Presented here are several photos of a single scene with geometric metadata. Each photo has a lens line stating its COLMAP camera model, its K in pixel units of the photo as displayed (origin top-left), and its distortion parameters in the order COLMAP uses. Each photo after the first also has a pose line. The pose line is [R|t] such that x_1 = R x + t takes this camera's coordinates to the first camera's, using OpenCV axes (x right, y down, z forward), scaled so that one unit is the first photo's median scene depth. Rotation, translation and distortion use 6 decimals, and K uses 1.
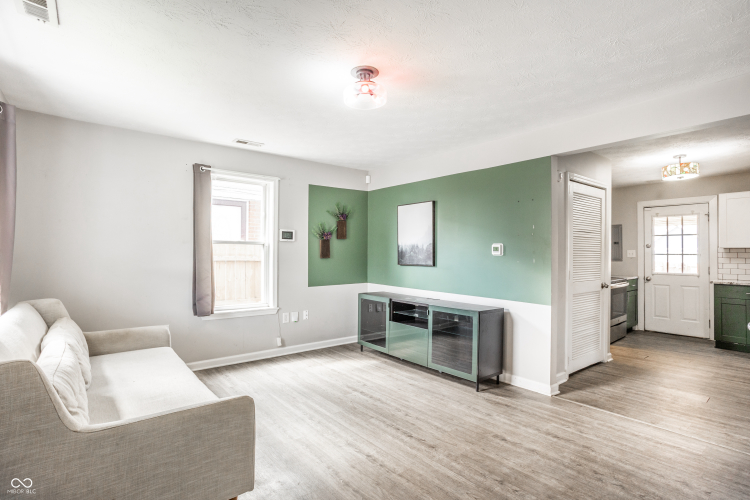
lens RADIAL K [[365.3, 0, 373.0], [0, 365.3, 250.0], [0, 0, 1]] dist [-0.012621, 0.000335]
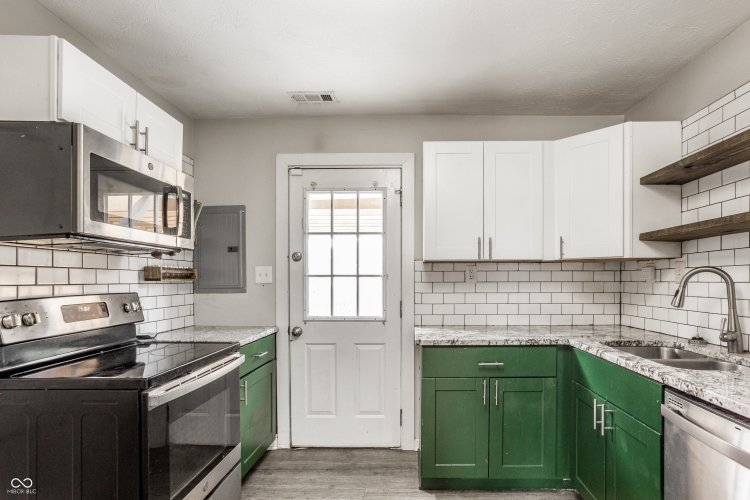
lens RADIAL K [[365.3, 0, 391.1], [0, 365.3, 274.3], [0, 0, 1]] dist [-0.012621, 0.000335]
pose [[0.654983, -0.000868, 0.755643, 0.517924], [-0.002345, 0.999992, 0.003181, 0.008462], [-0.755640, -0.003856, 0.654976, 0.647527]]
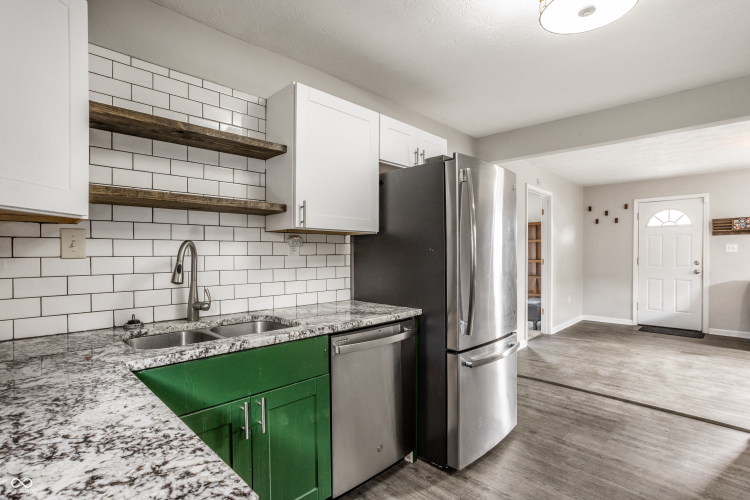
lens RADIAL K [[365.3, 0, 378.9], [0, 365.3, 253.5], [0, 0, 1]] dist [-0.012621, 0.000335]
pose [[-0.997348, -0.002844, -0.072730, 0.872650], [-0.003080, 0.999990, 0.003128, 0.013670], [0.072720, 0.003343, -0.997347, 1.065159]]
